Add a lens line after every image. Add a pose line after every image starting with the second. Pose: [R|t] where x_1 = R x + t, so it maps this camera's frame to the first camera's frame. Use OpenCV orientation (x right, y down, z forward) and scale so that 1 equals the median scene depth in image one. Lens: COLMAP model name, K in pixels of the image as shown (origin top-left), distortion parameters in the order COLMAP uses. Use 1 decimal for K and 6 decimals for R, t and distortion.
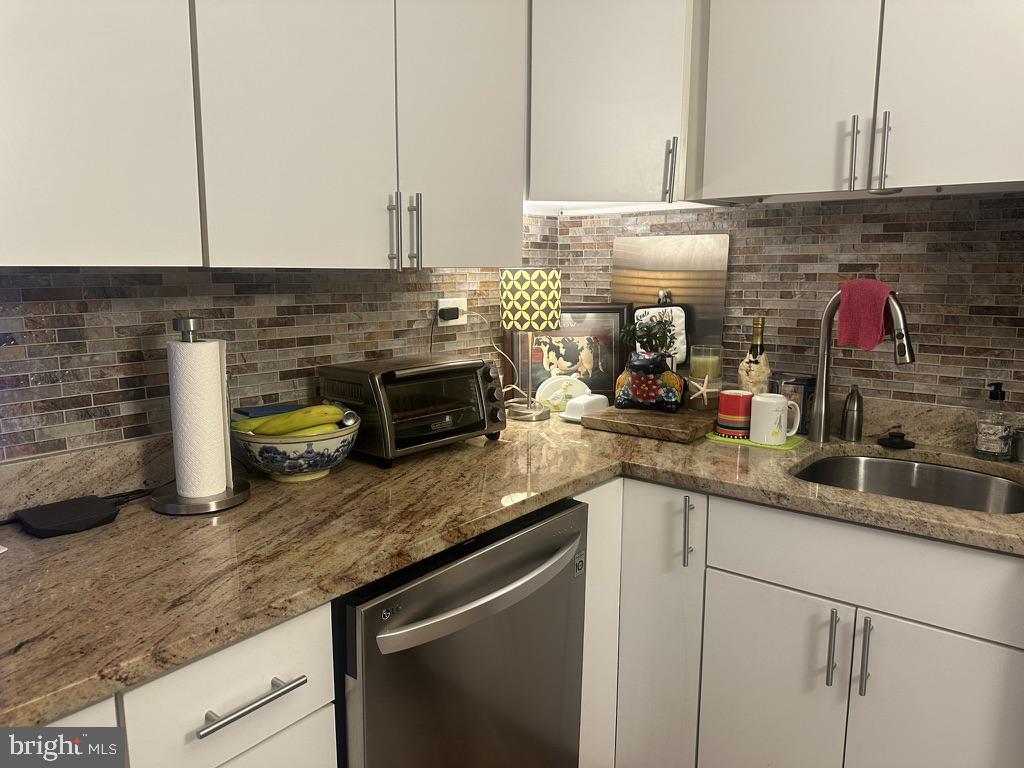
lens RADIAL K [[797.8, 0, 454.4], [0, 797.8, 372.9], [0, 0, 1]] dist [0.079886, -0.100660]
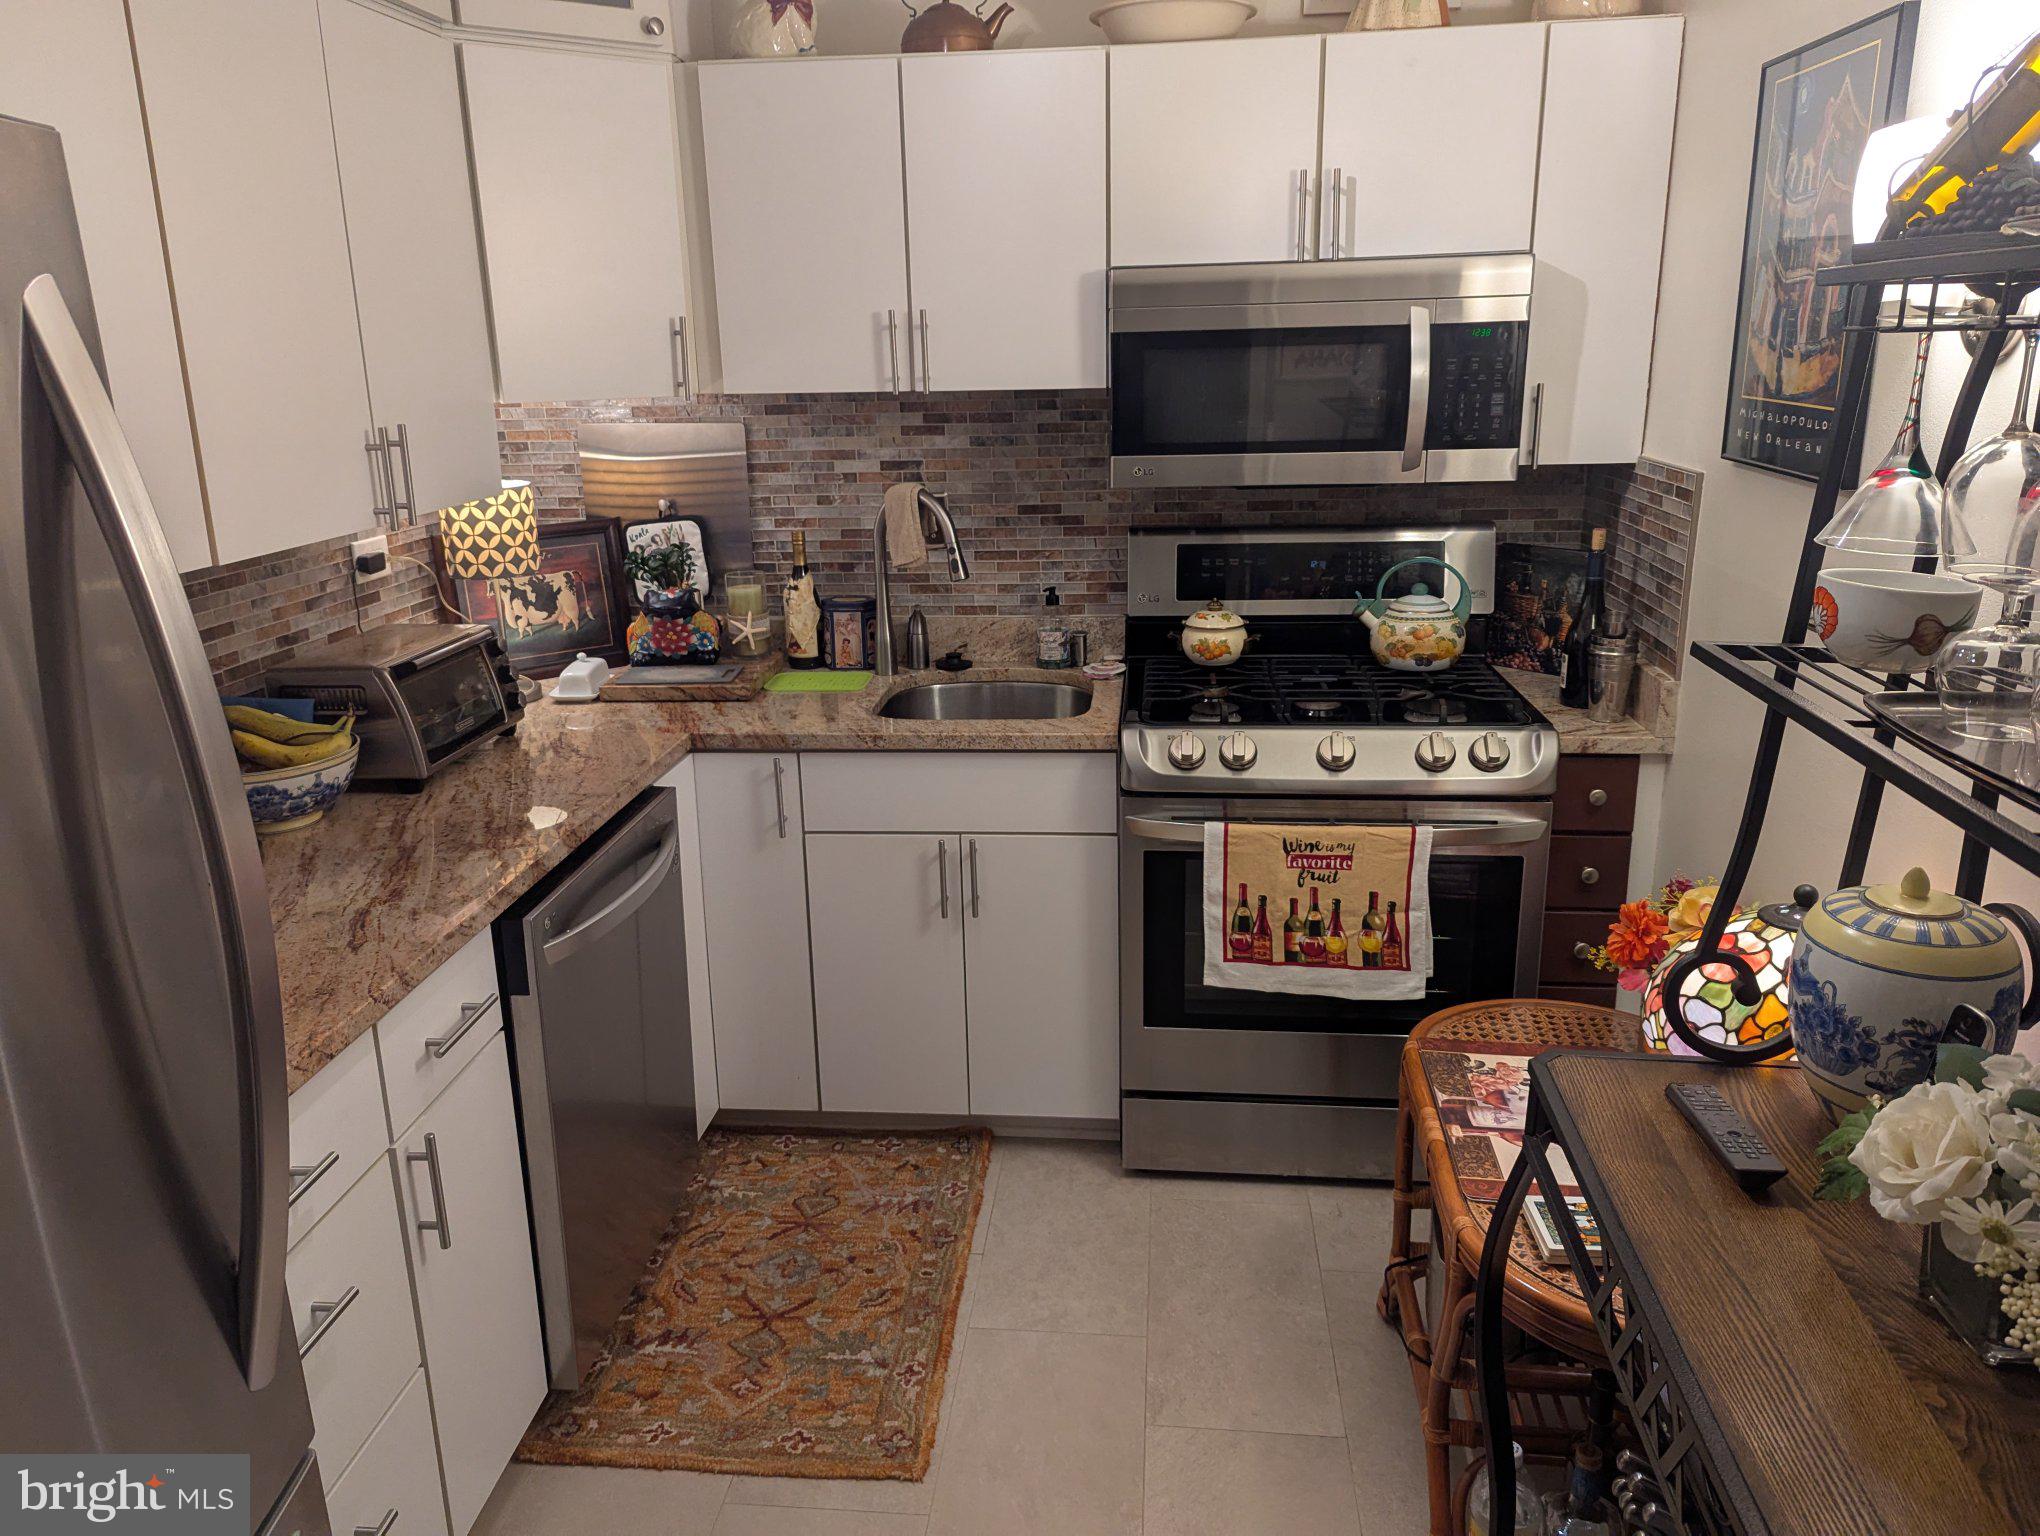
lens RADIAL K [[1429.2, 0, 1029.6], [0, 1429.2, 764.8], [0, 0, 1]] dist [-0.009613, -0.005981]
pose [[0.830038, -0.174993, 0.529542, -0.271509], [0.107194, 0.981853, 0.156442, -0.046990], [-0.547308, -0.073089, 0.833733, -0.394617]]
